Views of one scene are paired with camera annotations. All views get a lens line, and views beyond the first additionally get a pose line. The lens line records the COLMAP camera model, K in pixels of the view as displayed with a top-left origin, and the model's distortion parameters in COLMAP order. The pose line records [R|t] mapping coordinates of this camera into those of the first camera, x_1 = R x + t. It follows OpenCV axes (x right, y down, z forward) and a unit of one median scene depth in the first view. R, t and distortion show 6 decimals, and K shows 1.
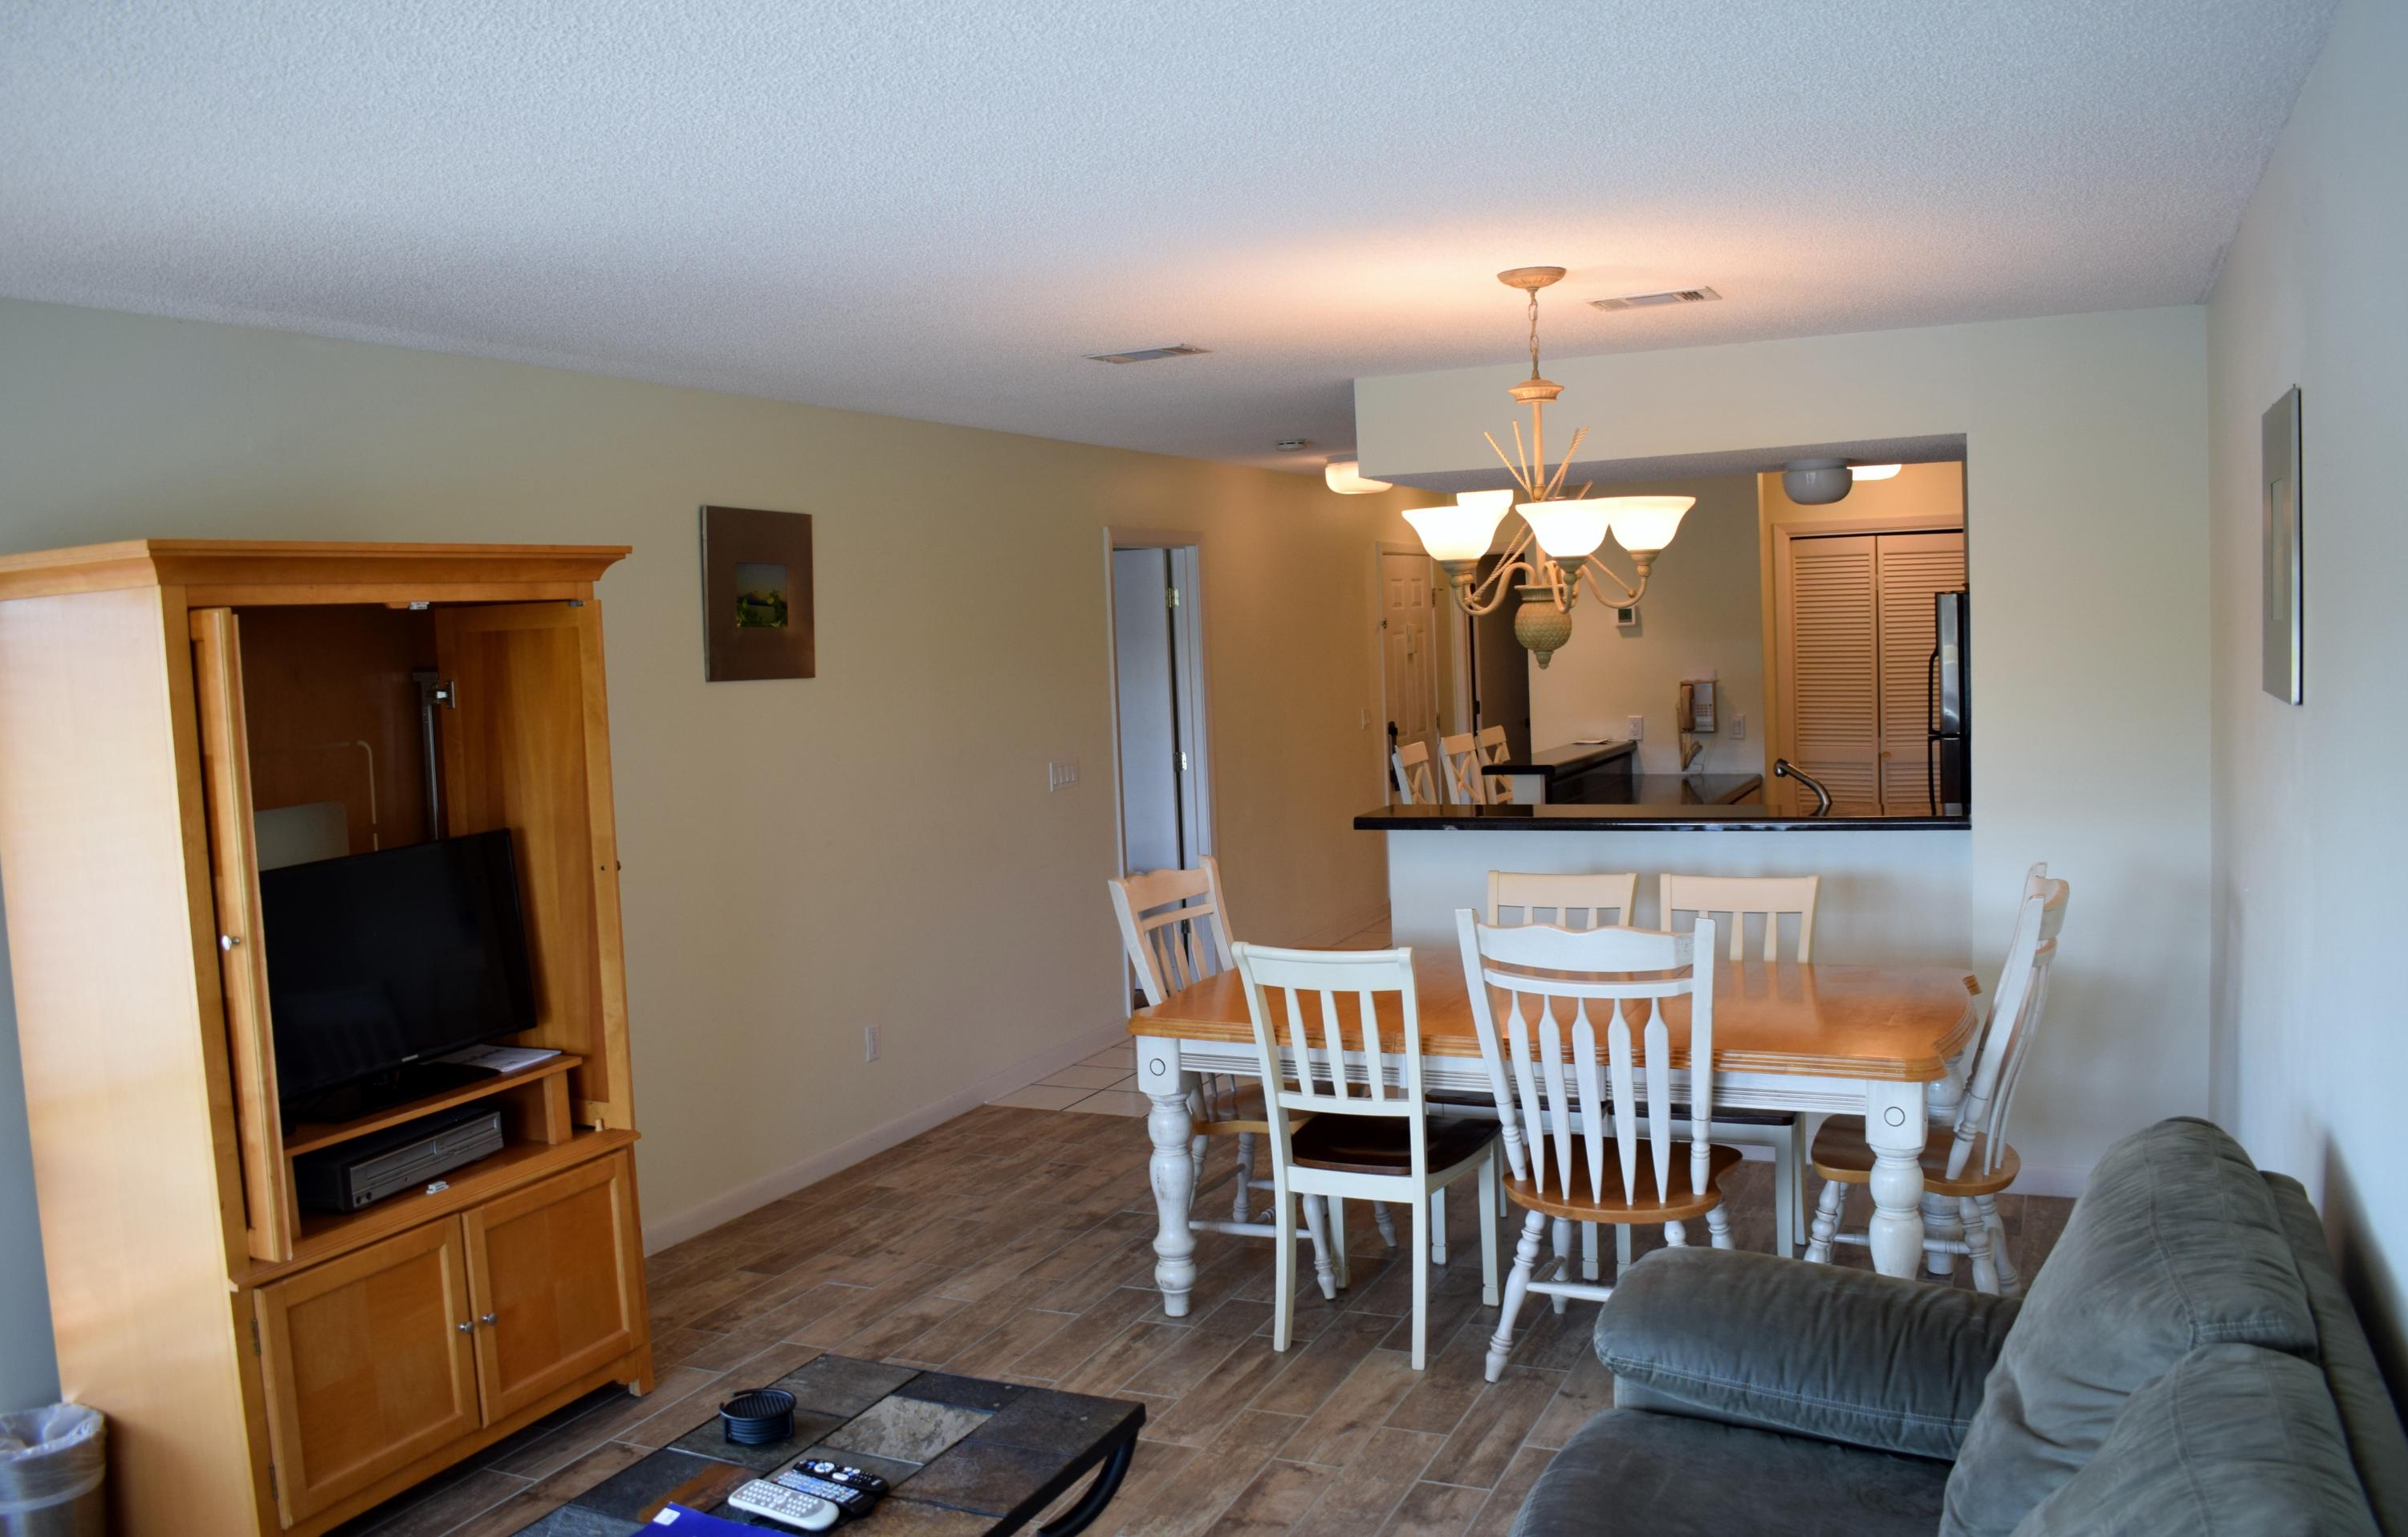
lens RADIAL K [[1942.5, 0, 1204.0], [0, 1942.5, 768.5], [0, 0, 1]] dist [-0.175323, -0.000268]
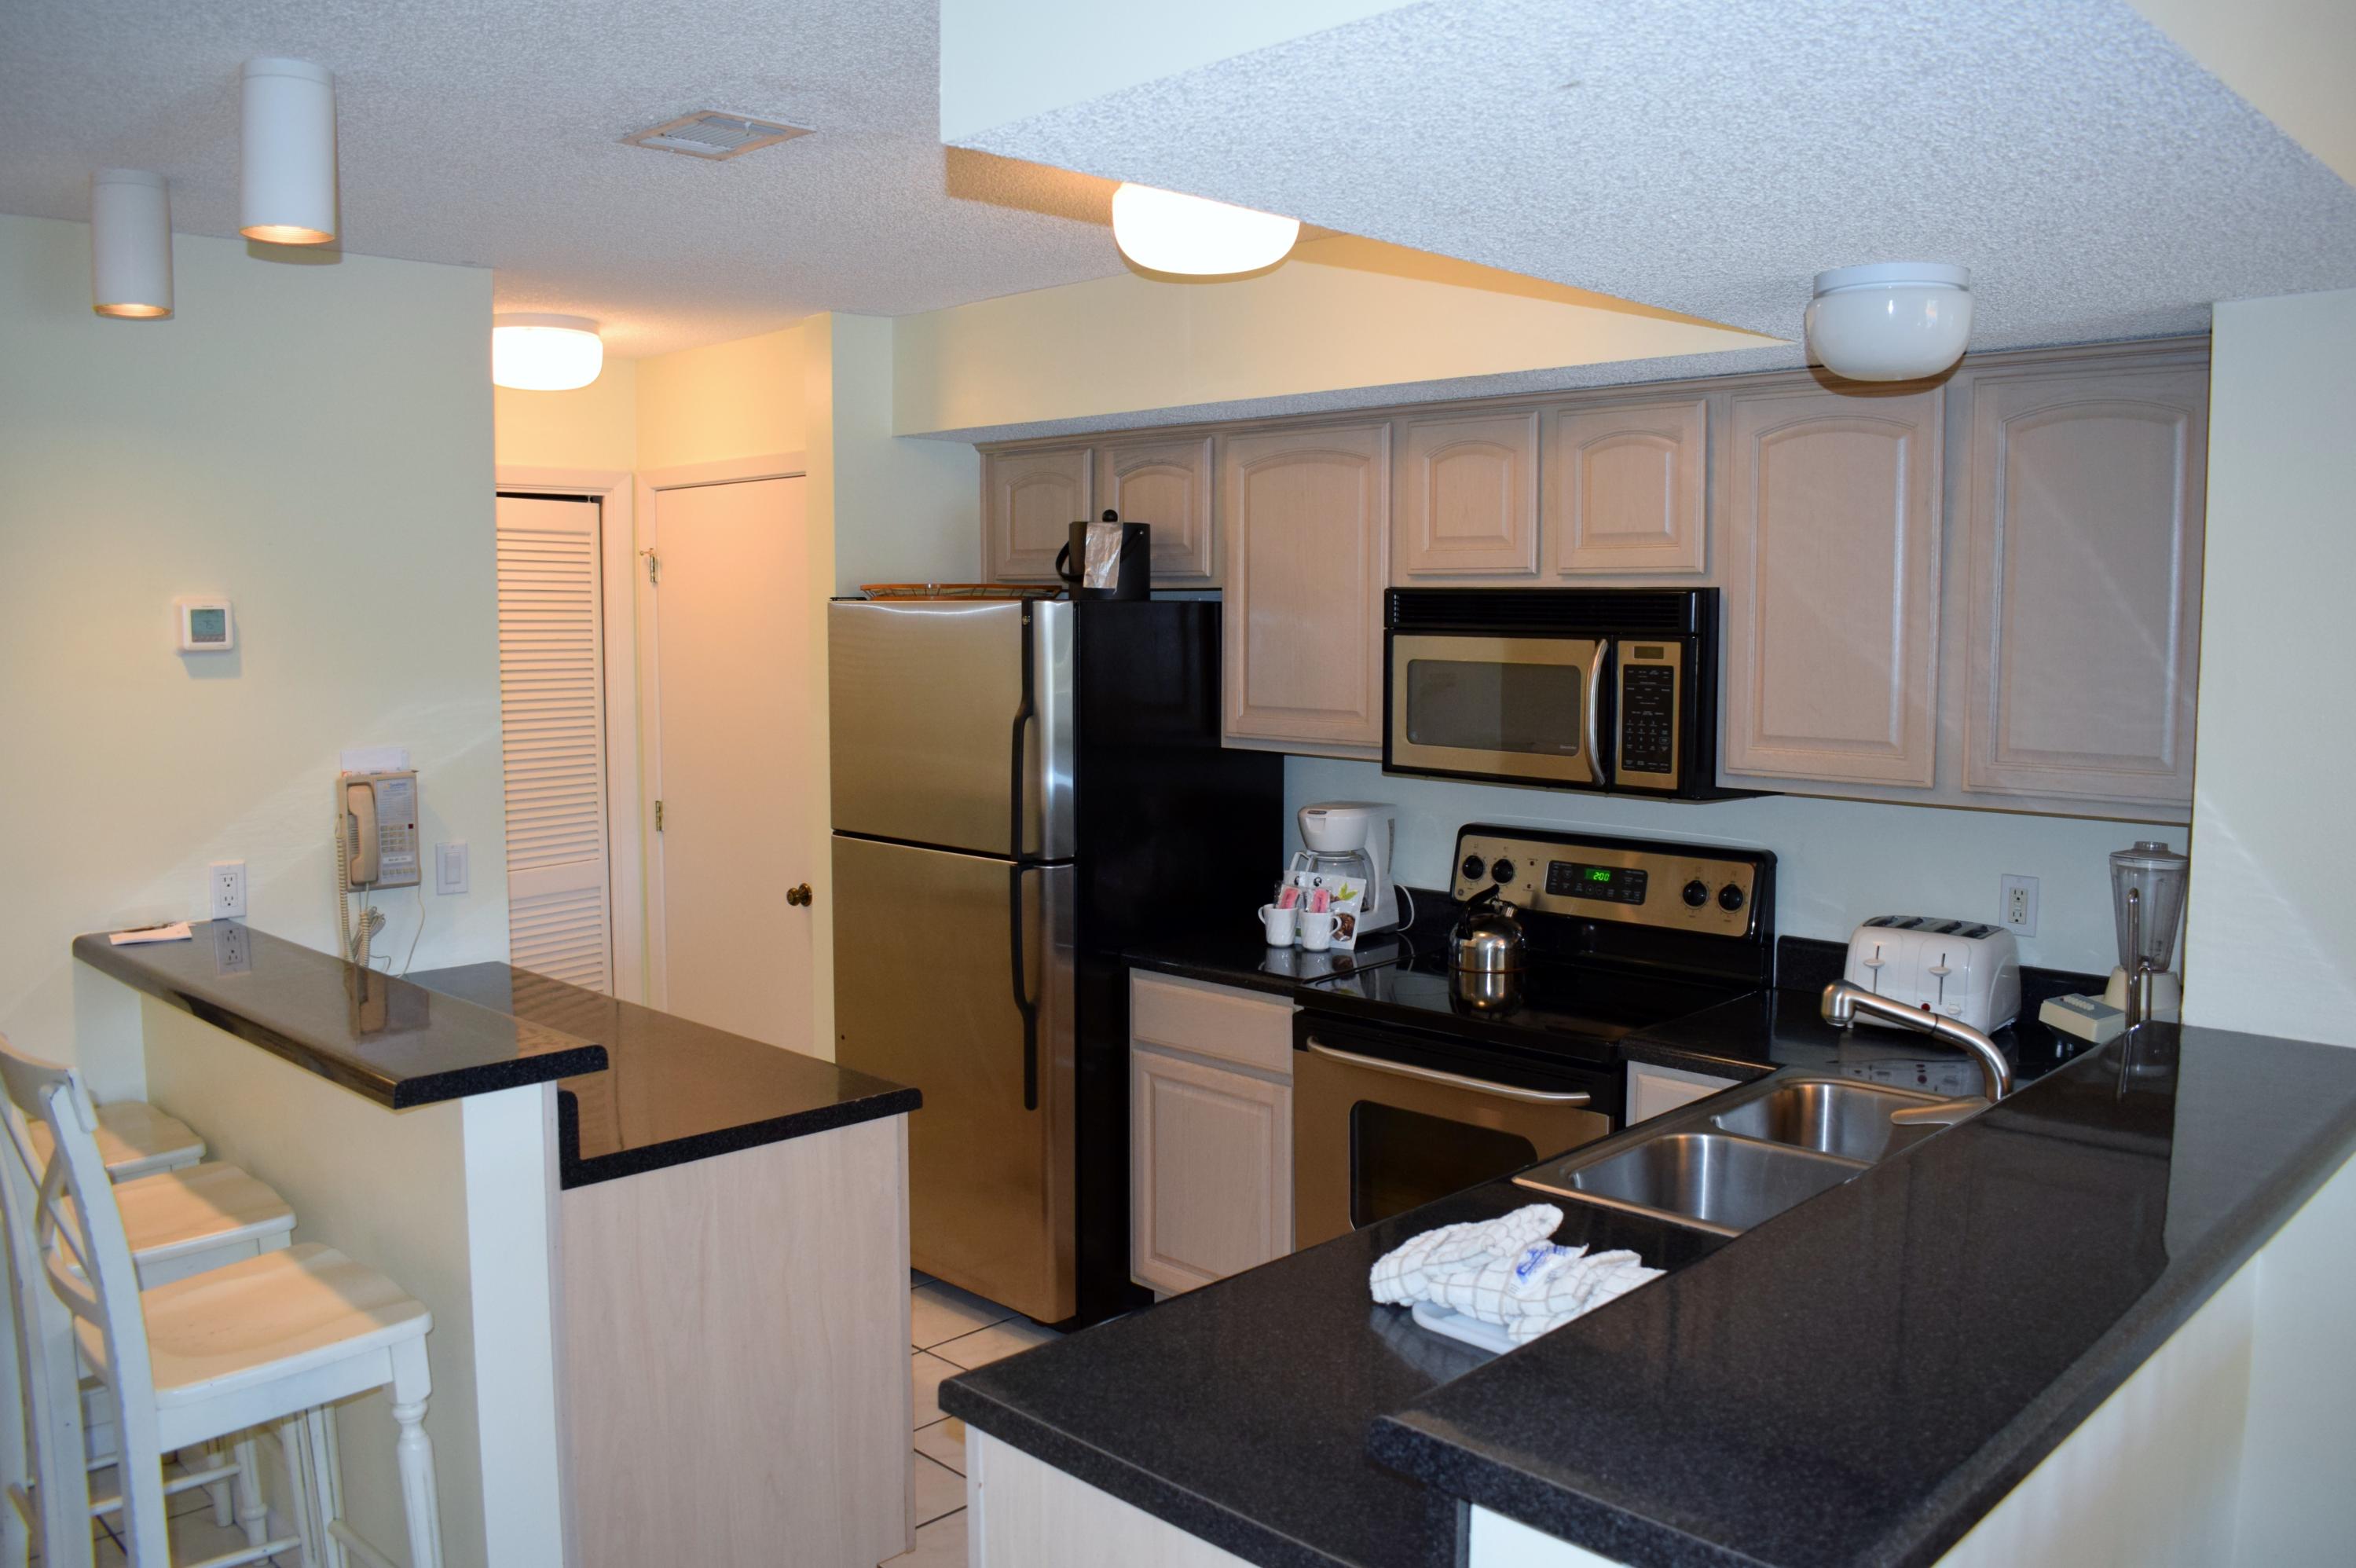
lens RADIAL K [[1820.4, 0, 1178.0], [0, 1820.4, 784.0], [0, 0, 1]] dist [-0.100675, 0.004308]
pose [[0.341877, -0.042094, 0.938801, -0.074498], [0.052941, 0.998273, 0.025481, -0.044330], [-0.938252, 0.040989, 0.343515, 0.678322]]
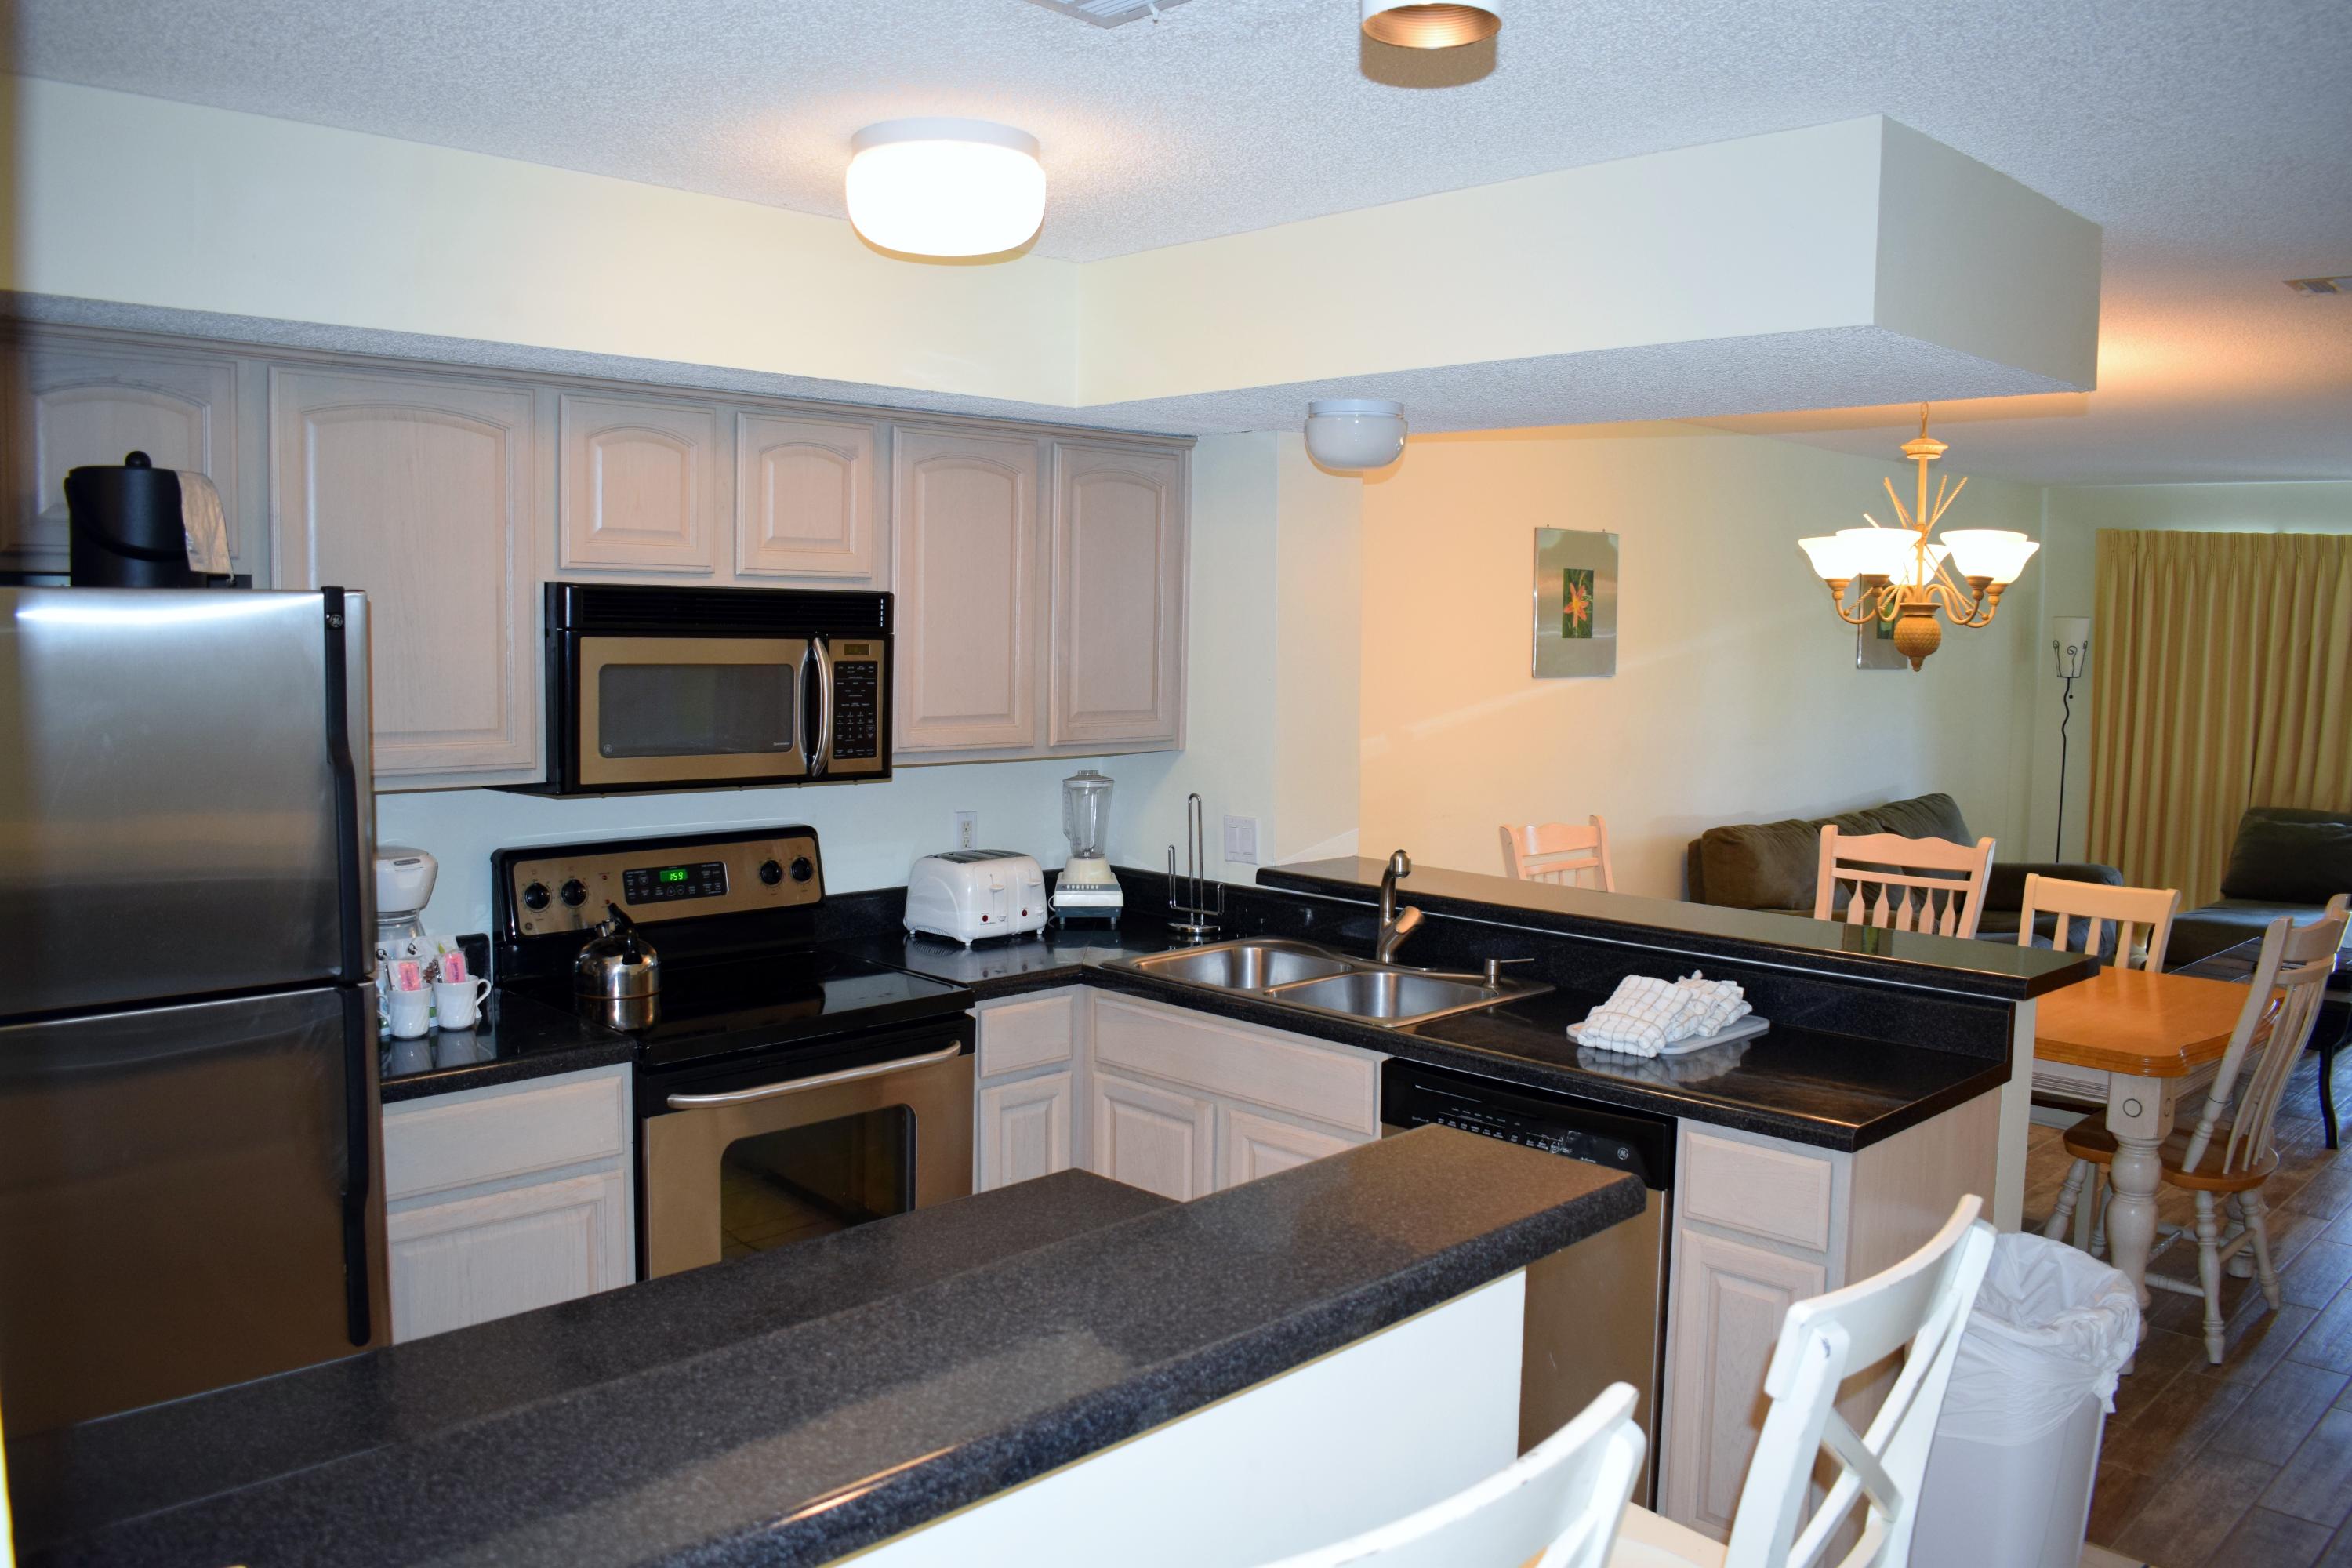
lens RADIAL K [[1817.4, 0, 1176.0], [0, 1817.4, 784.0], [0, 0, 1]] dist [-0.100675, 0.004308]
pose [[-0.933252, 0.001572, 0.359220, 0.103563], [0.055626, 0.988561, 0.140189, -0.082139], [-0.354891, 0.150814, -0.922663, 1.093506]]
